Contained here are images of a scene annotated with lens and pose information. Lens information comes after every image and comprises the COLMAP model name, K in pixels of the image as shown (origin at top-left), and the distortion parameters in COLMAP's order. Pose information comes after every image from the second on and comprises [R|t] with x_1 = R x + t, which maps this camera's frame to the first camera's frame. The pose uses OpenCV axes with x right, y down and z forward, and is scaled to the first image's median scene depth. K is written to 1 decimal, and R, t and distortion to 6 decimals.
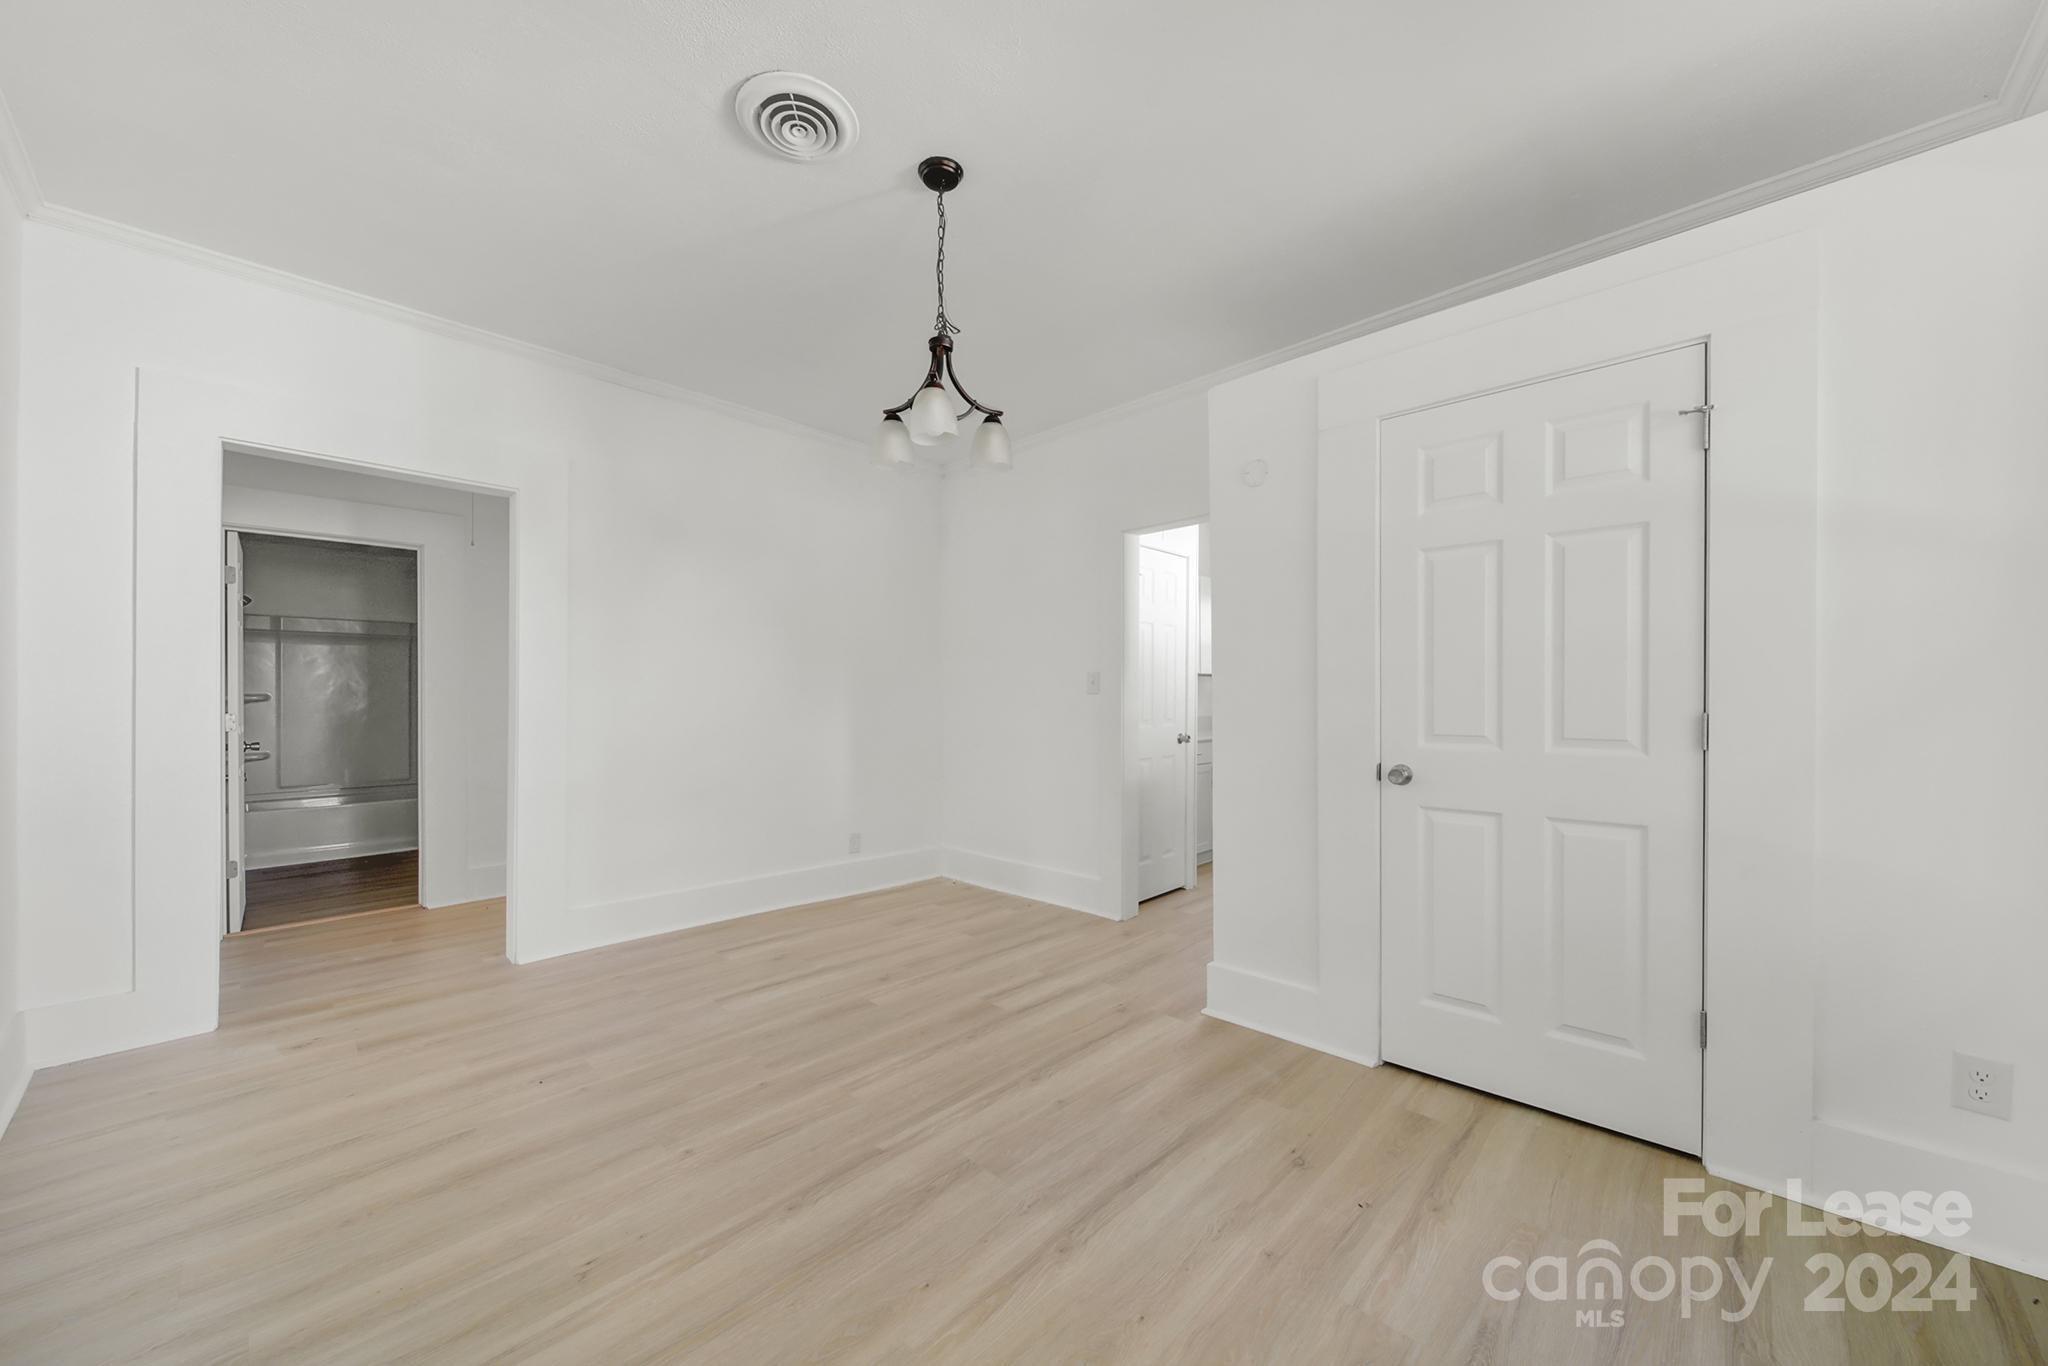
lens RADIAL K [[742.8, 0, 1024.0], [0, 742.8, 683.0], [0, 0, 1]] dist [-0.001427, -0.000127]
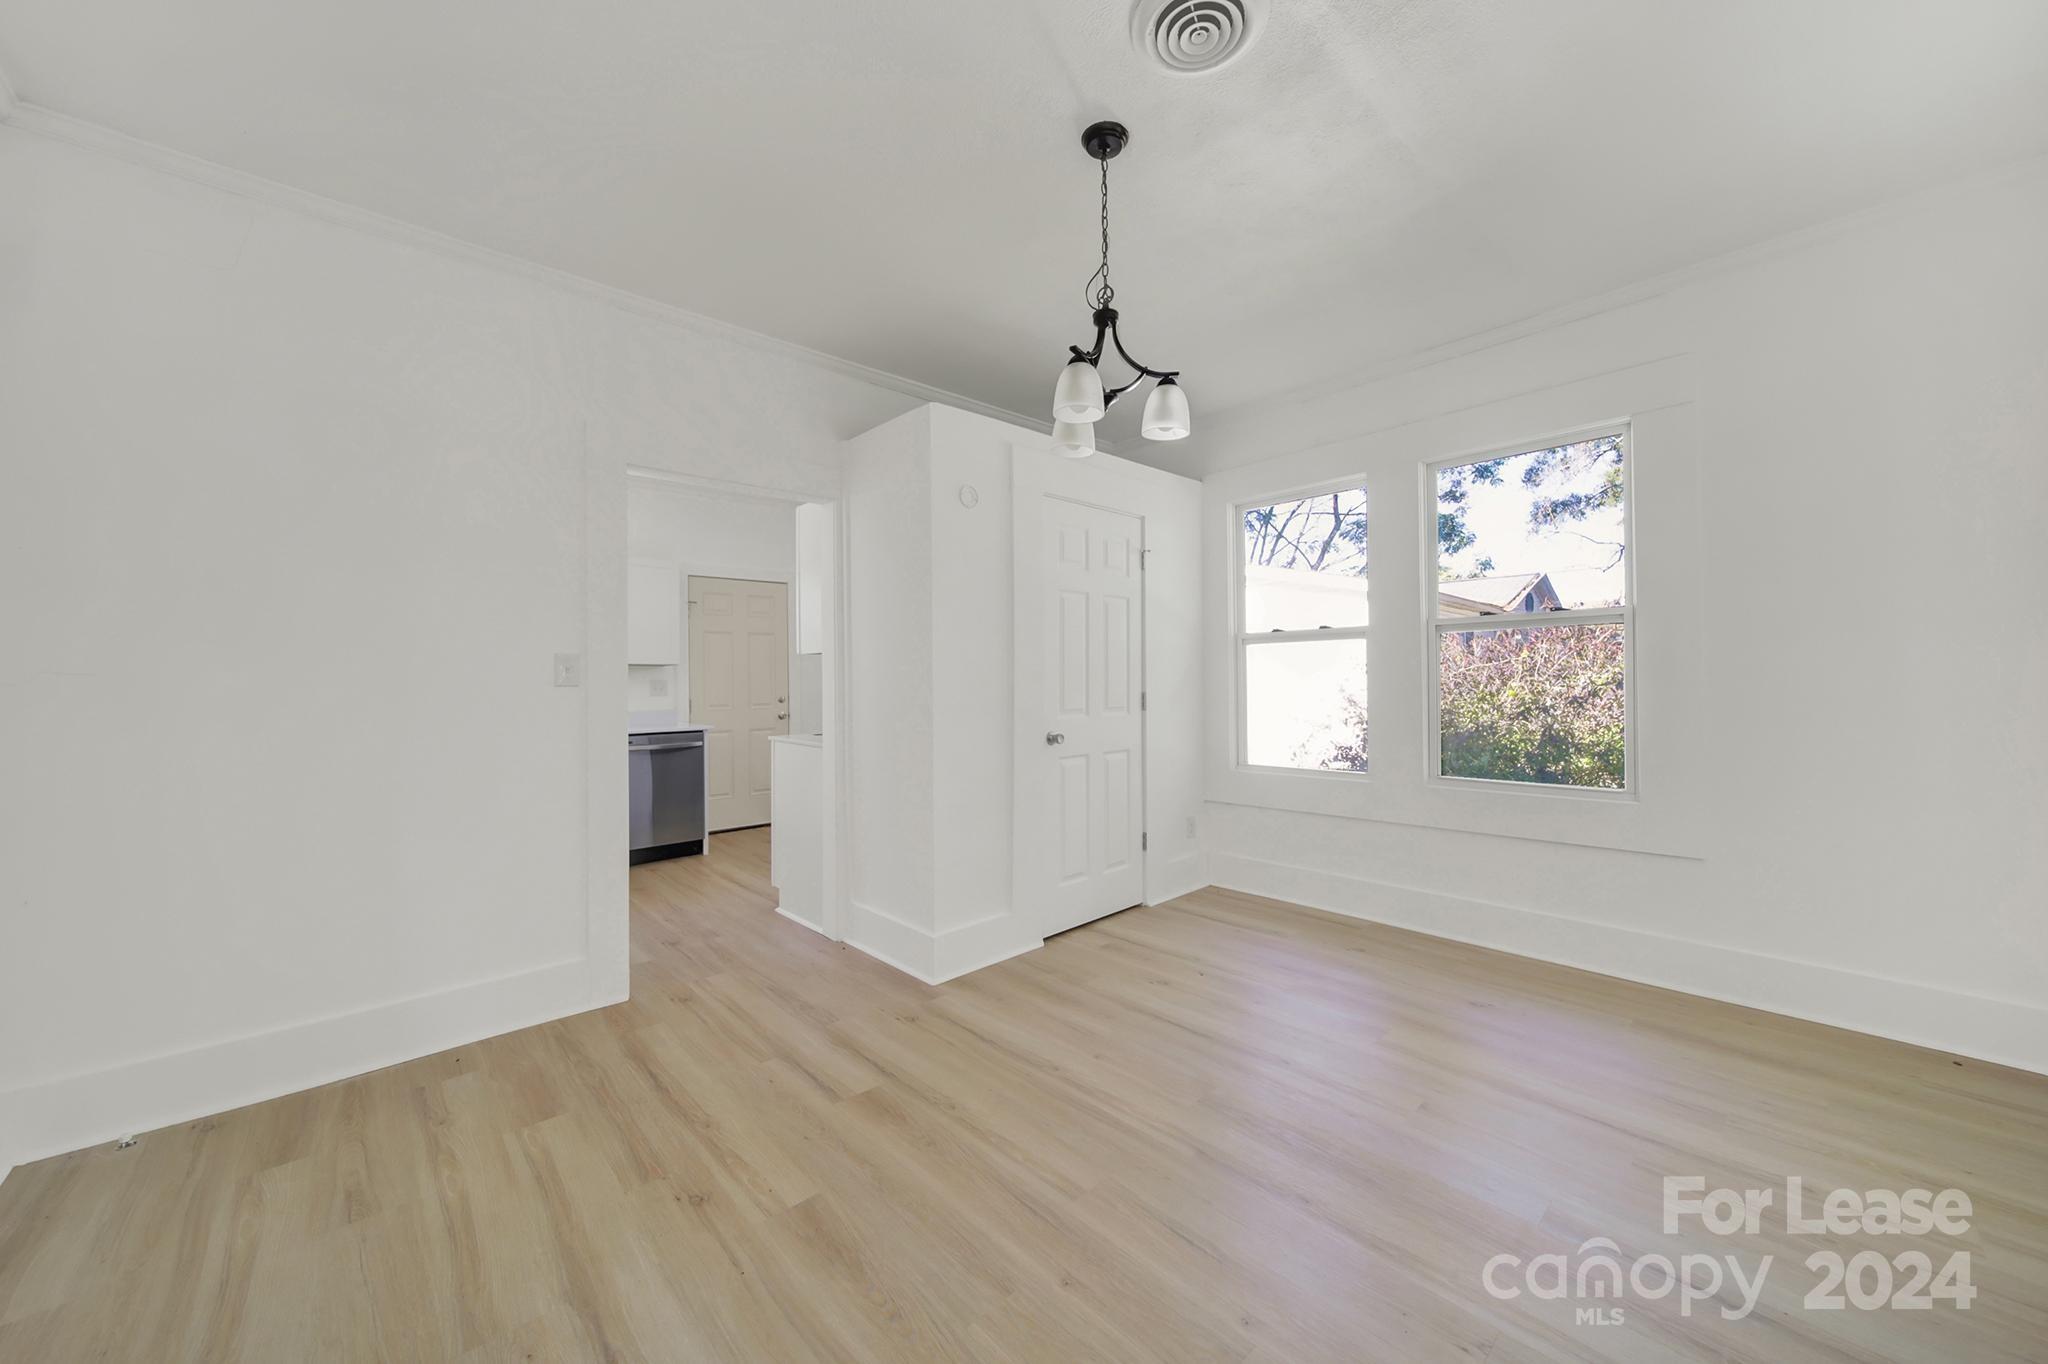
lens RADIAL K [[742.8, 0, 1024.0], [0, 742.8, 682.0], [0, 0, 1]] dist [-0.001427, -0.000127]
pose [[0.059177, -0.000810, 0.998247, -1.022330], [-0.007889, 0.999968, 0.001279, 0.009298], [-0.998216, -0.007950, 0.059169, 1.016793]]
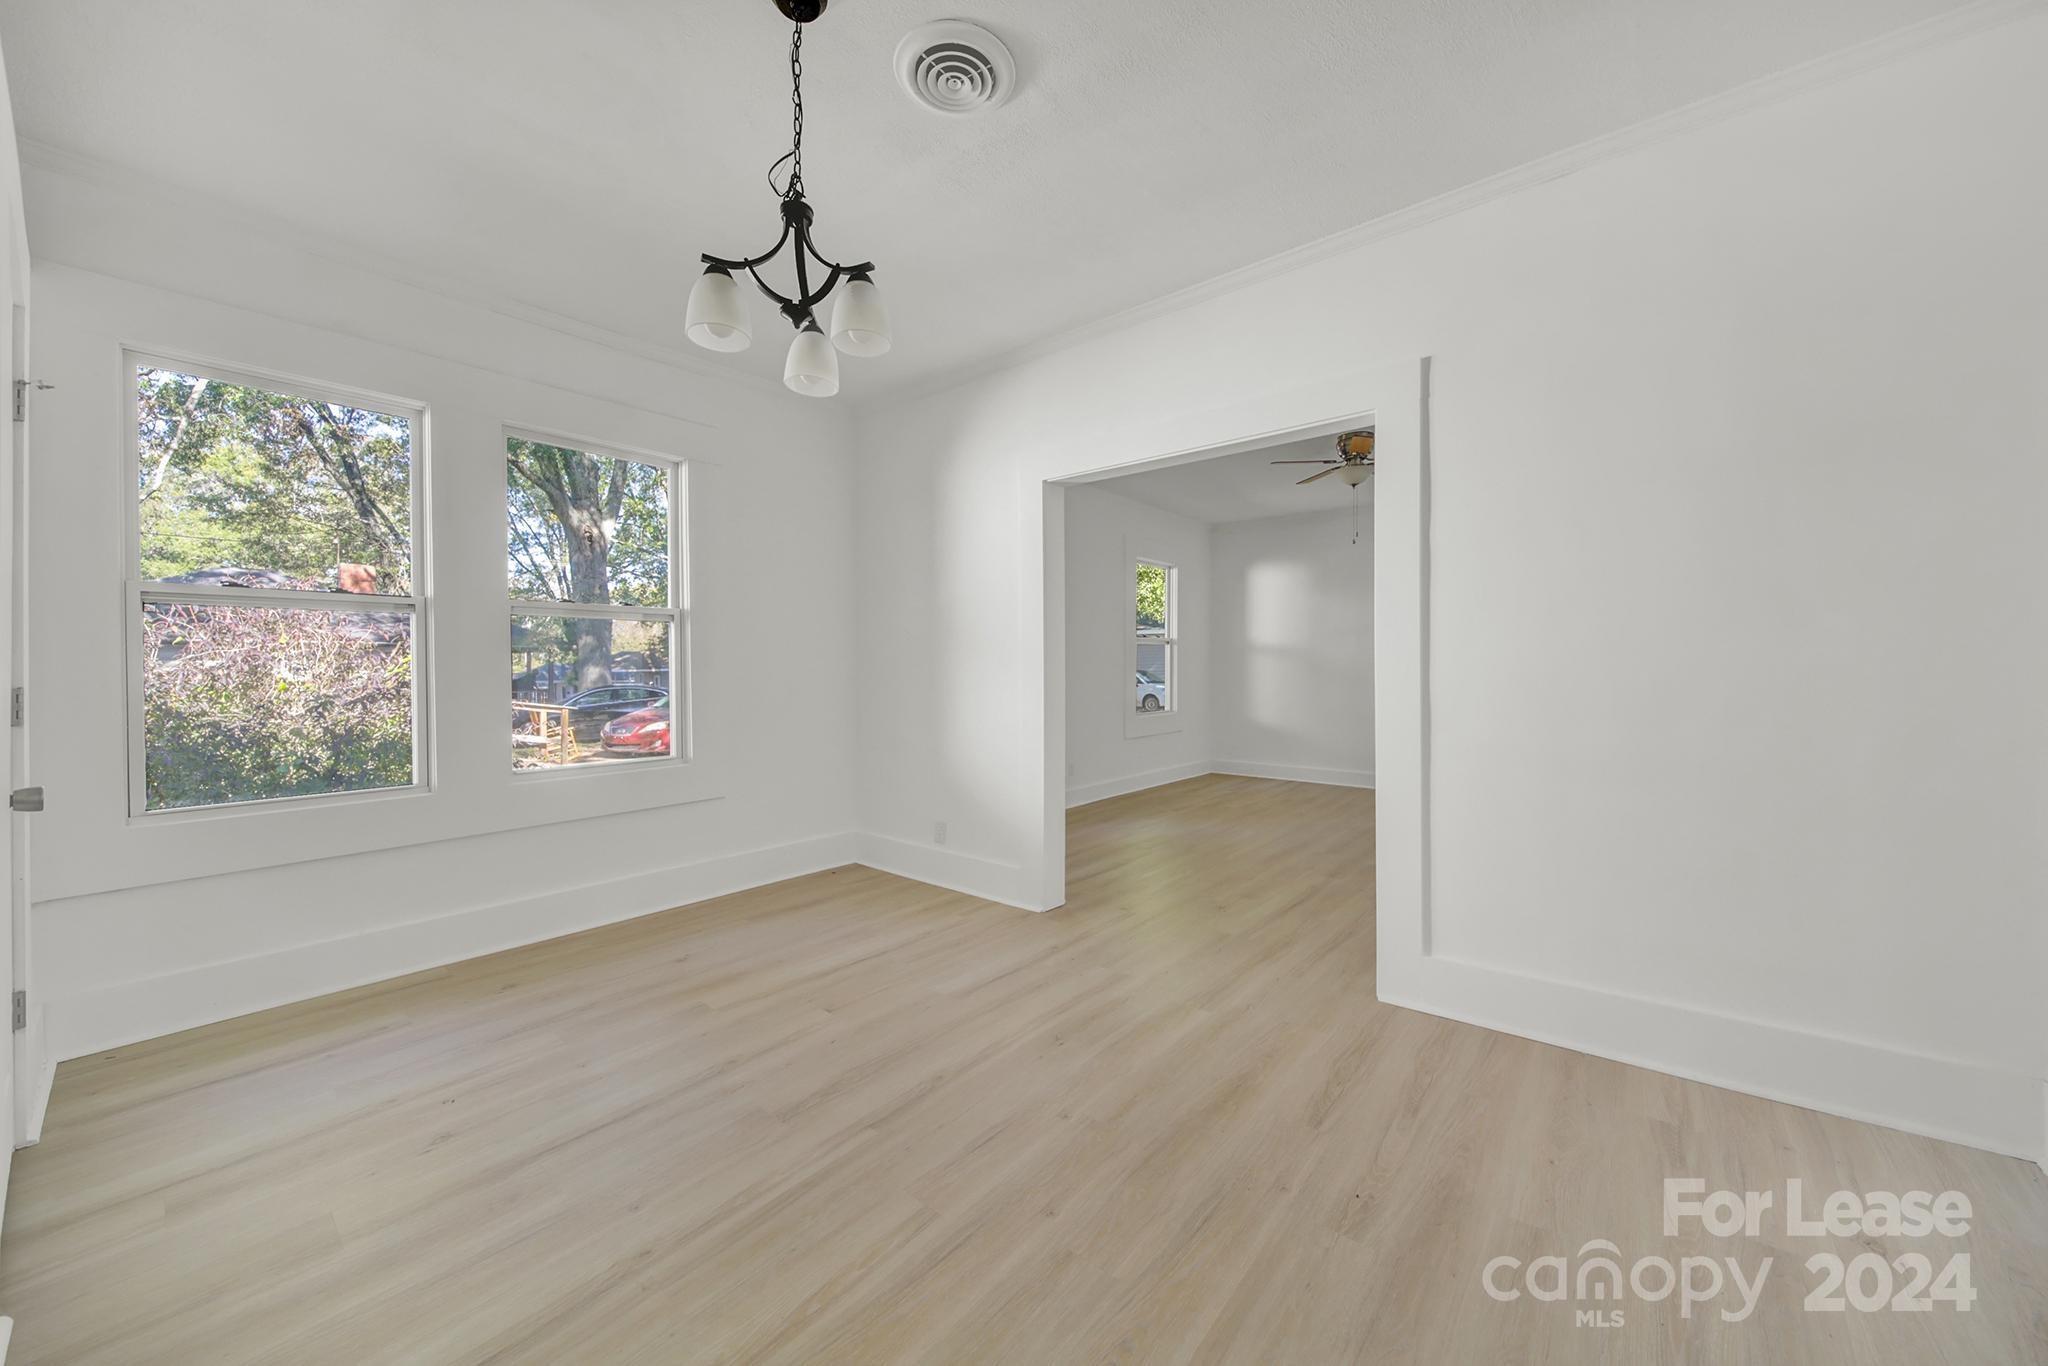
lens RADIAL K [[735.5, 0, 1032.6], [0, 735.5, 673.2], [0, 0, 1]] dist [0.001029, 0.000084]
pose [[-0.996404, 0.003124, -0.084675, -0.280849], [0.003965, 0.999944, -0.009769, 0.032755], [0.084640, -0.010069, -0.996361, 1.727266]]
